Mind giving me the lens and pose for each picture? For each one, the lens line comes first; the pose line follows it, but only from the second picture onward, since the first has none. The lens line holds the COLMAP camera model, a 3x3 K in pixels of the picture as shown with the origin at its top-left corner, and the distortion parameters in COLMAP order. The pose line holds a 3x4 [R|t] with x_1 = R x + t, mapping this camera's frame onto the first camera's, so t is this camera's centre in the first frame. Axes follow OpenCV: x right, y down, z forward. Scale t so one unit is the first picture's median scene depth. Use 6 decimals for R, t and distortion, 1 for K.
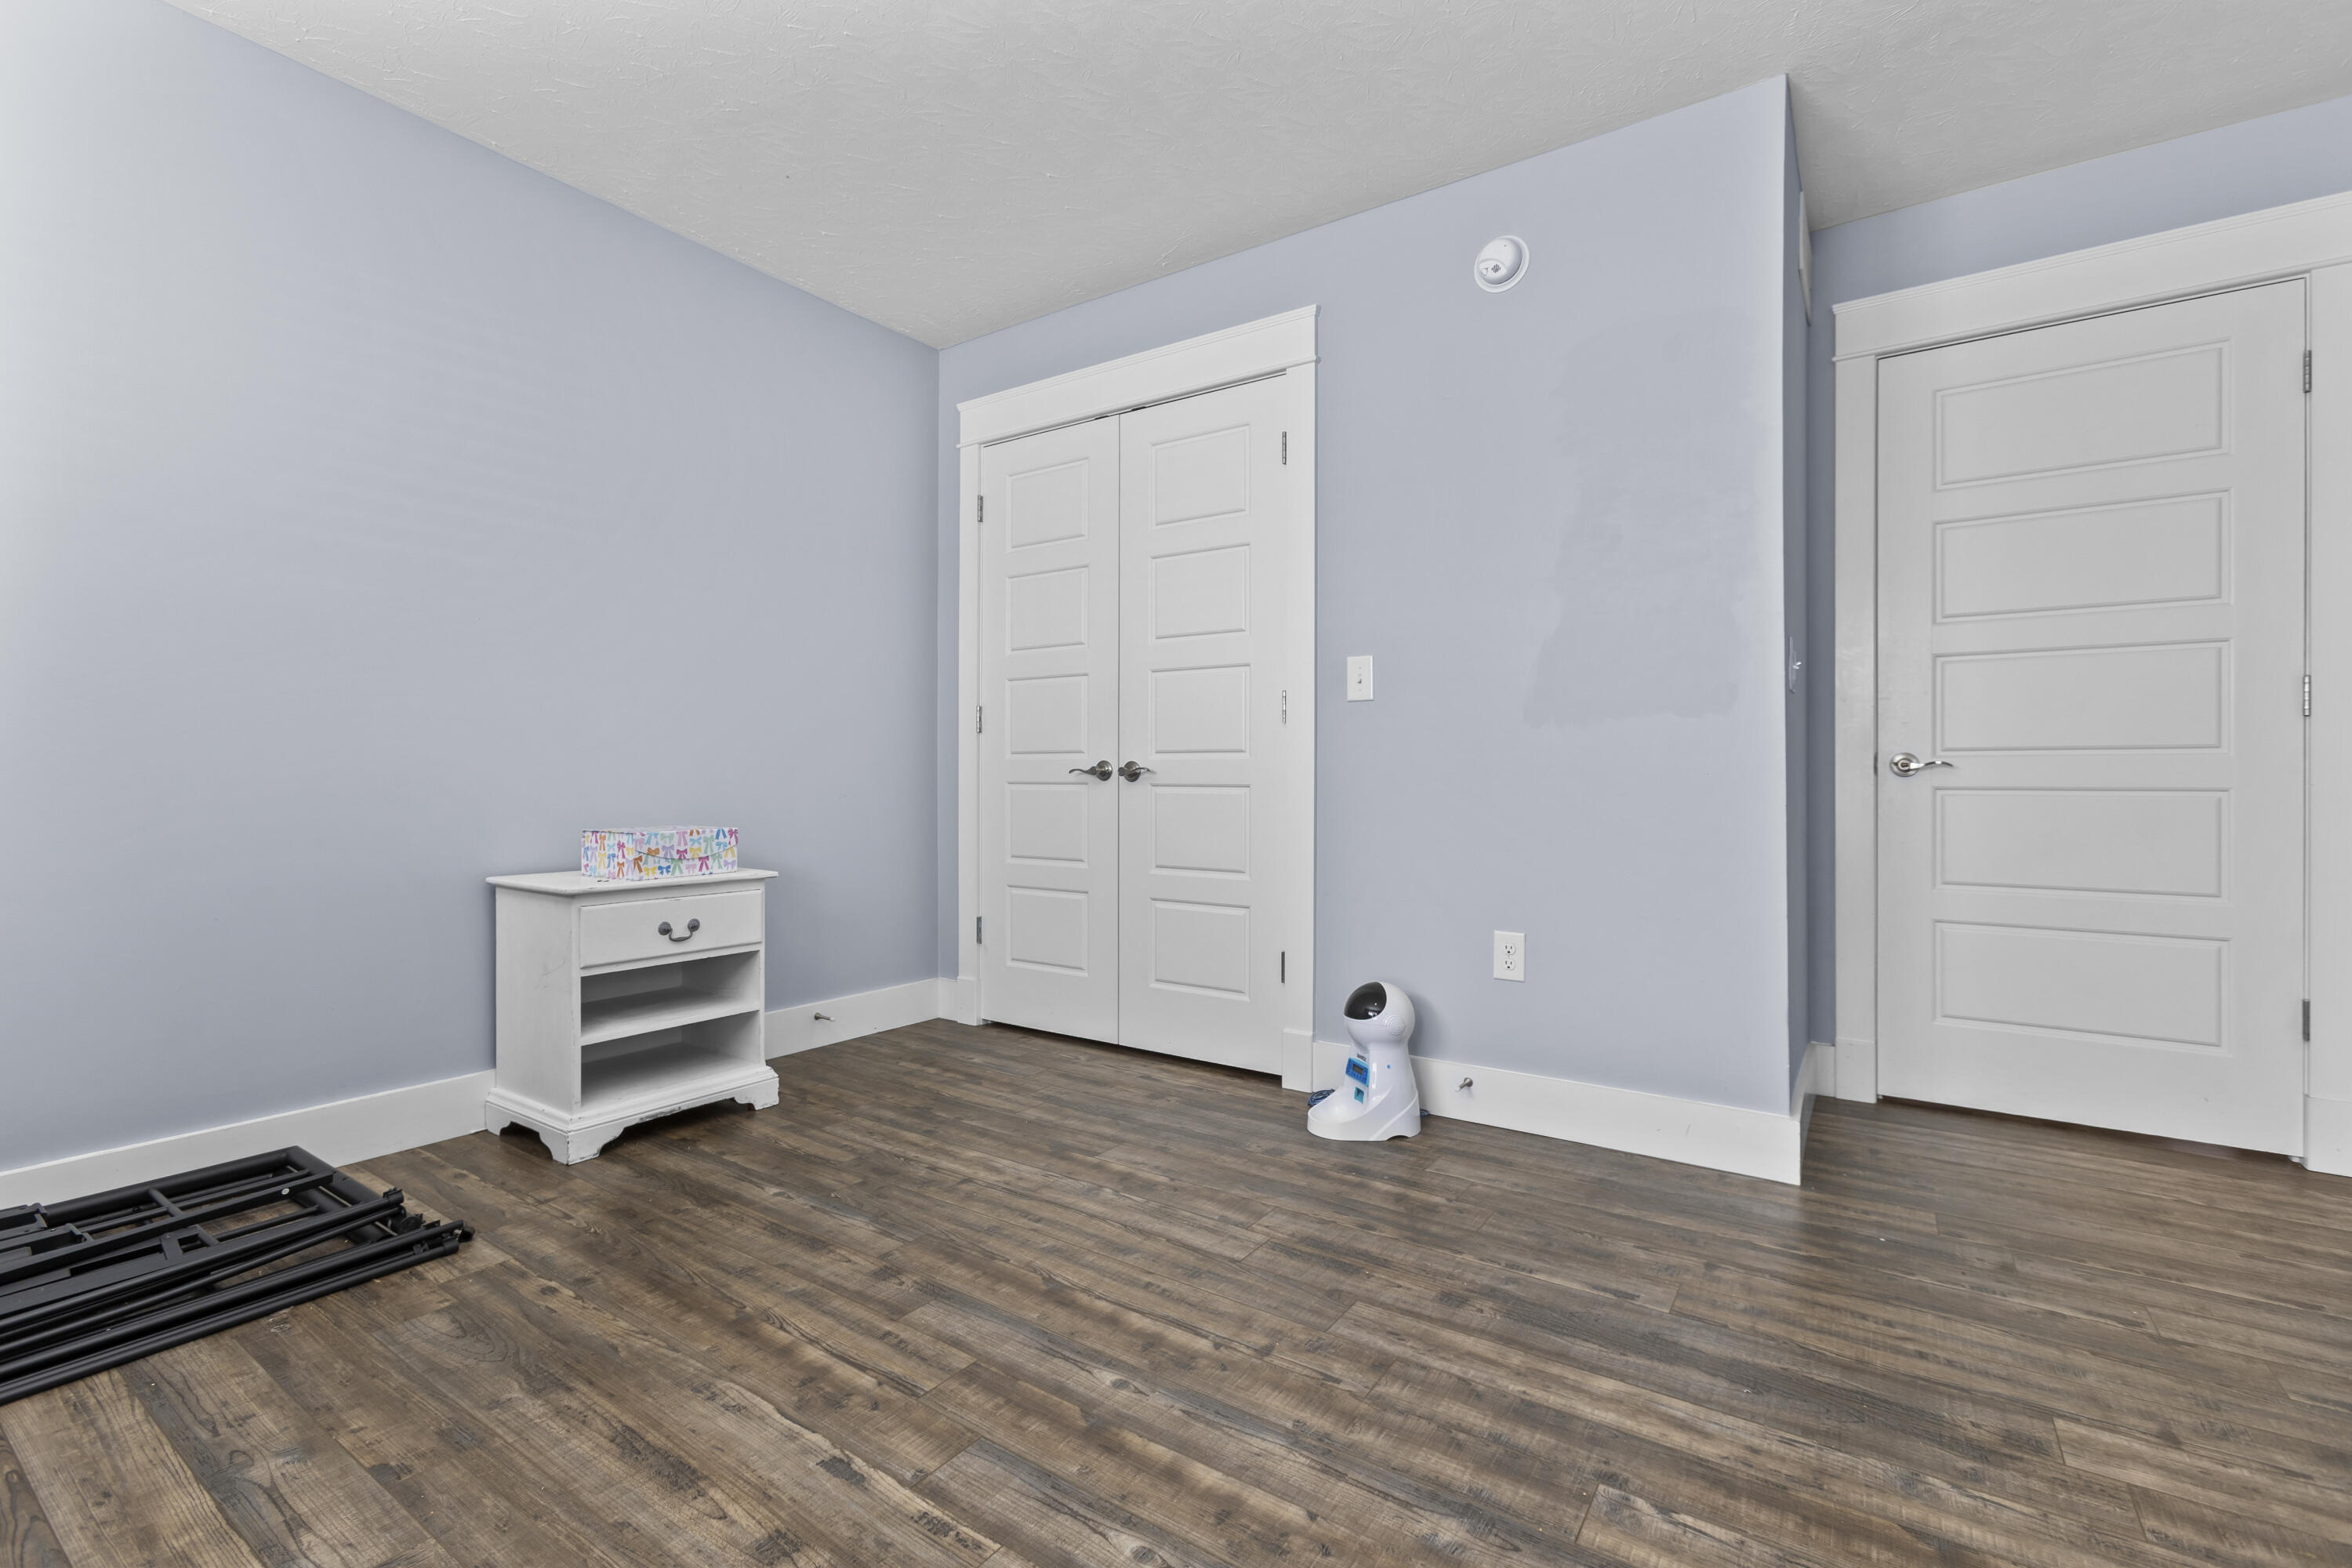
lens RADIAL K [[1054.8, 0, 1155.3], [0, 1054.8, 776.5], [0, 0, 1]] dist [-0.009229, 0.001536]
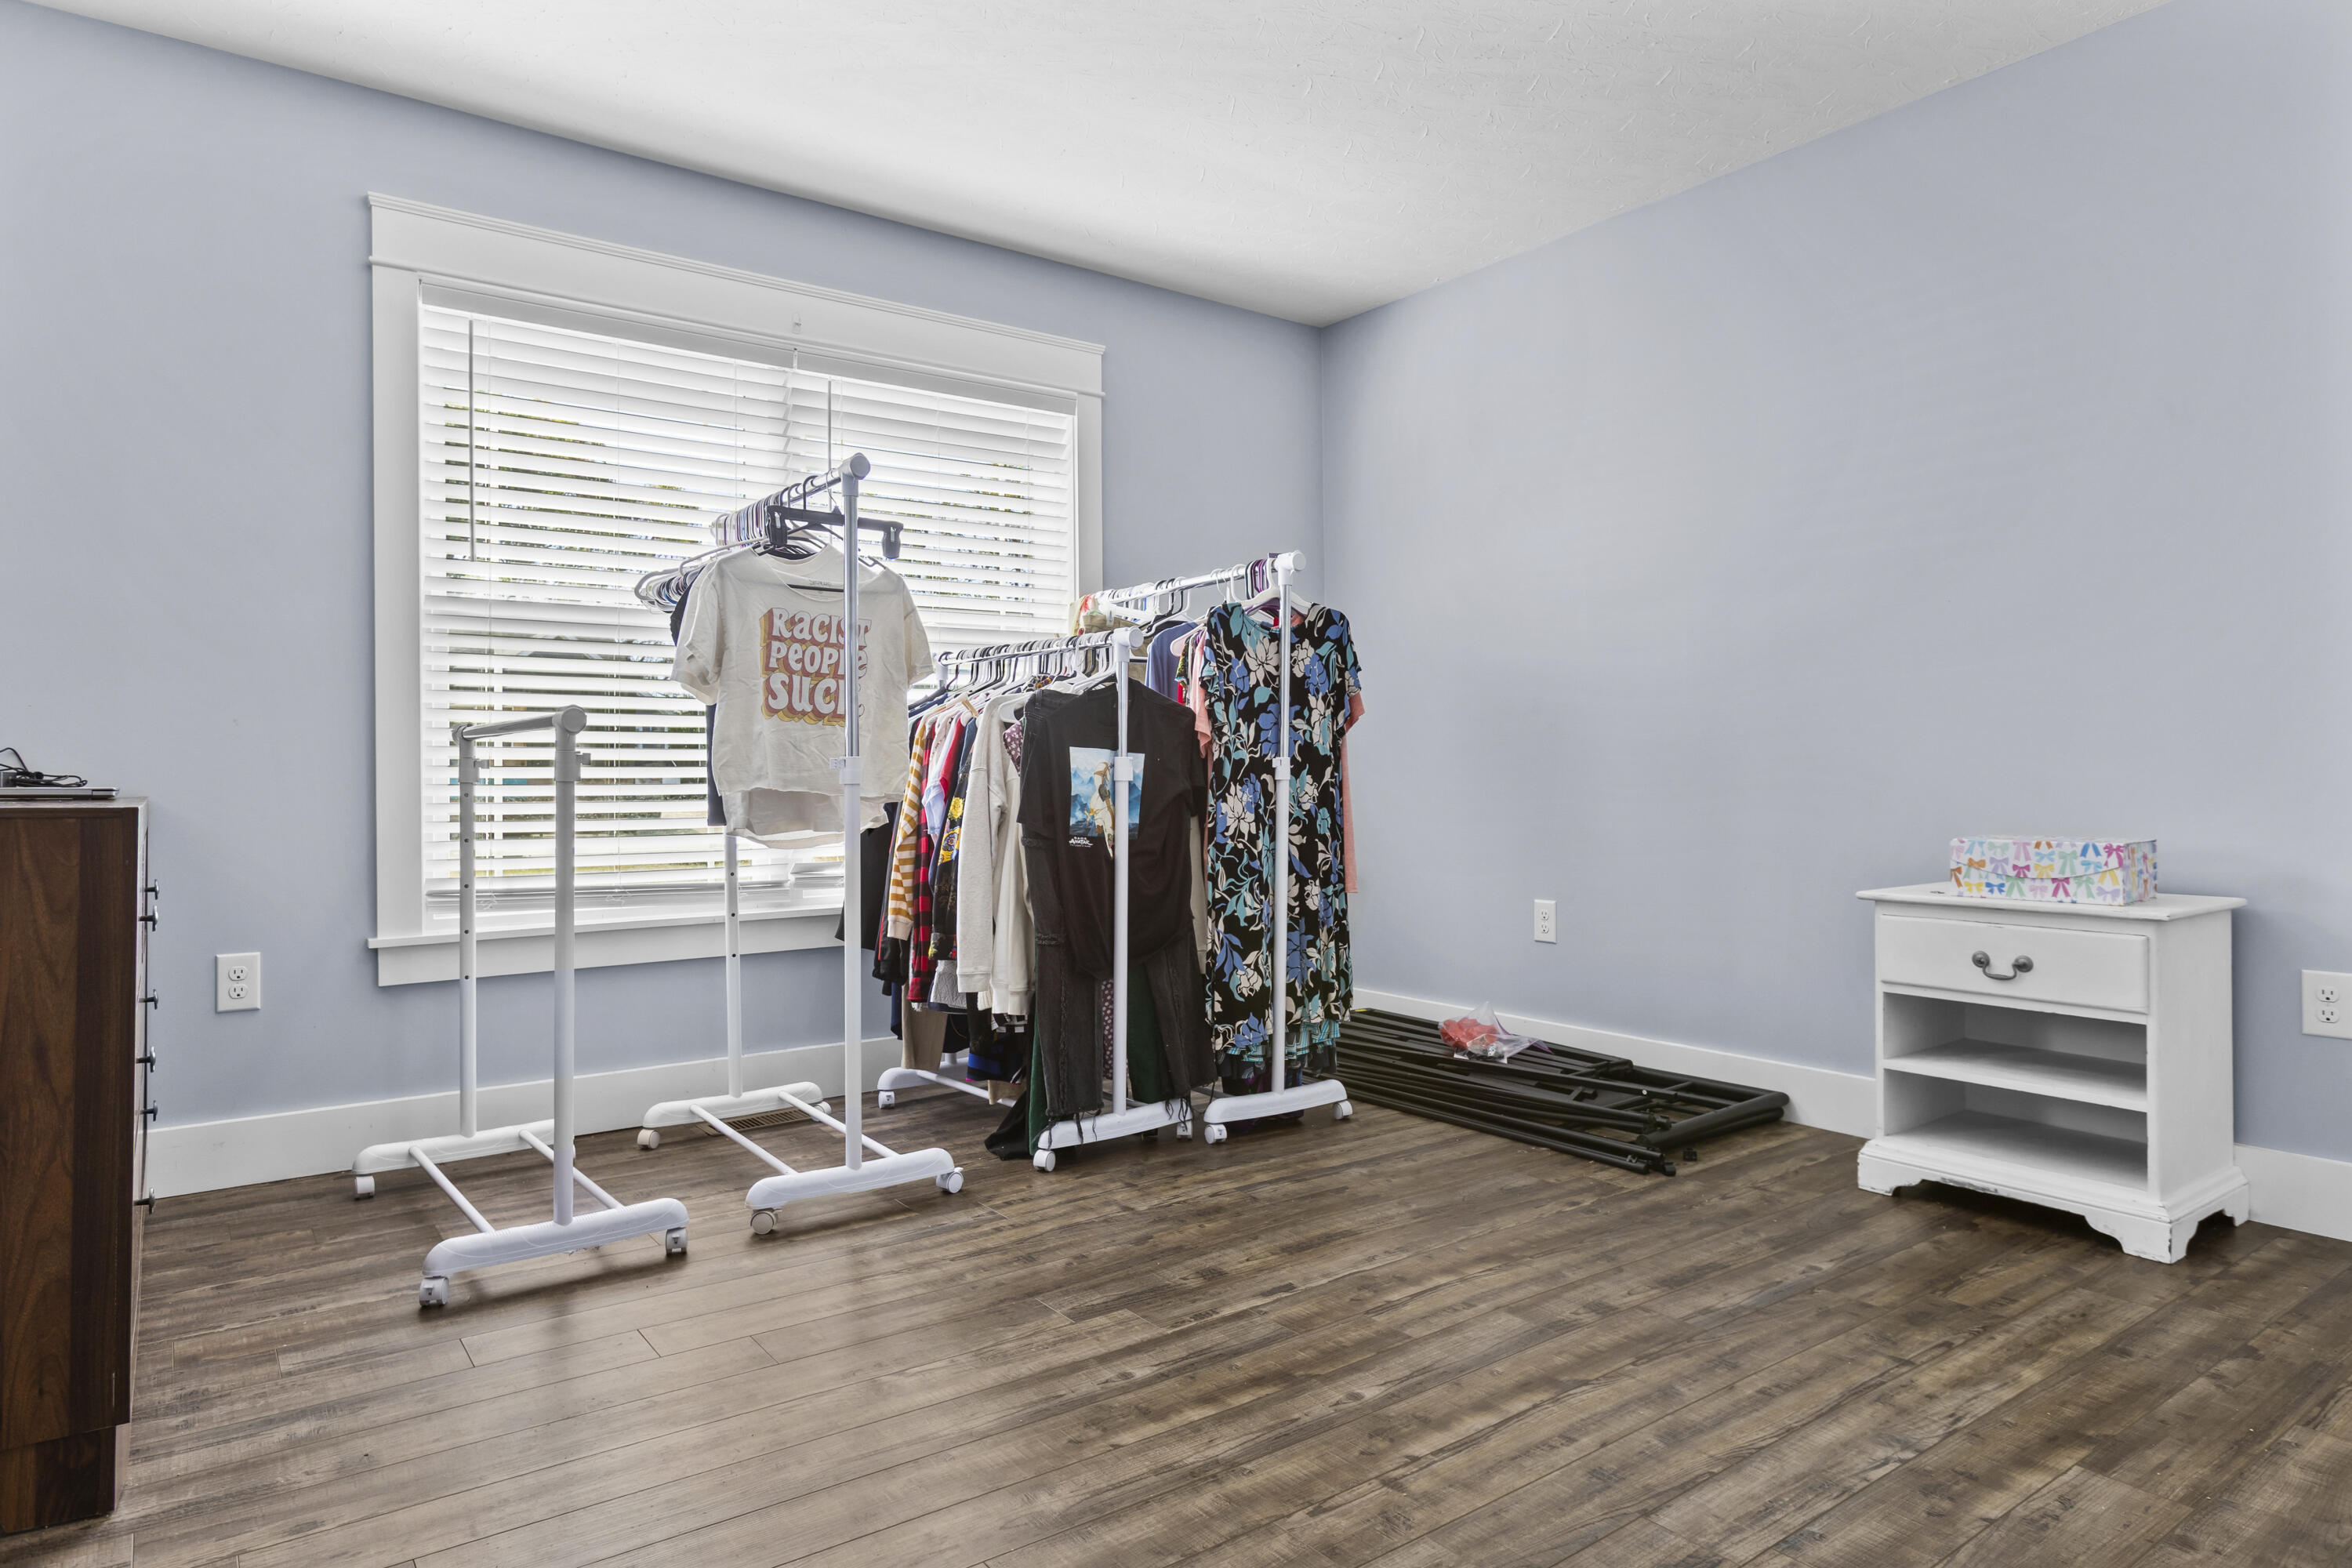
lens RADIAL K [[1405.5, 0, 1169.5], [0, 1405.5, 781.1], [0, 0, 1]] dist [-0.002465, -0.000877]
pose [[-0.337267, 0.000829, -0.941409, 0.934031], [0.001179, 0.999999, 0.000458, 0.008030], [0.941408, -0.000956, -0.337268, 0.960212]]
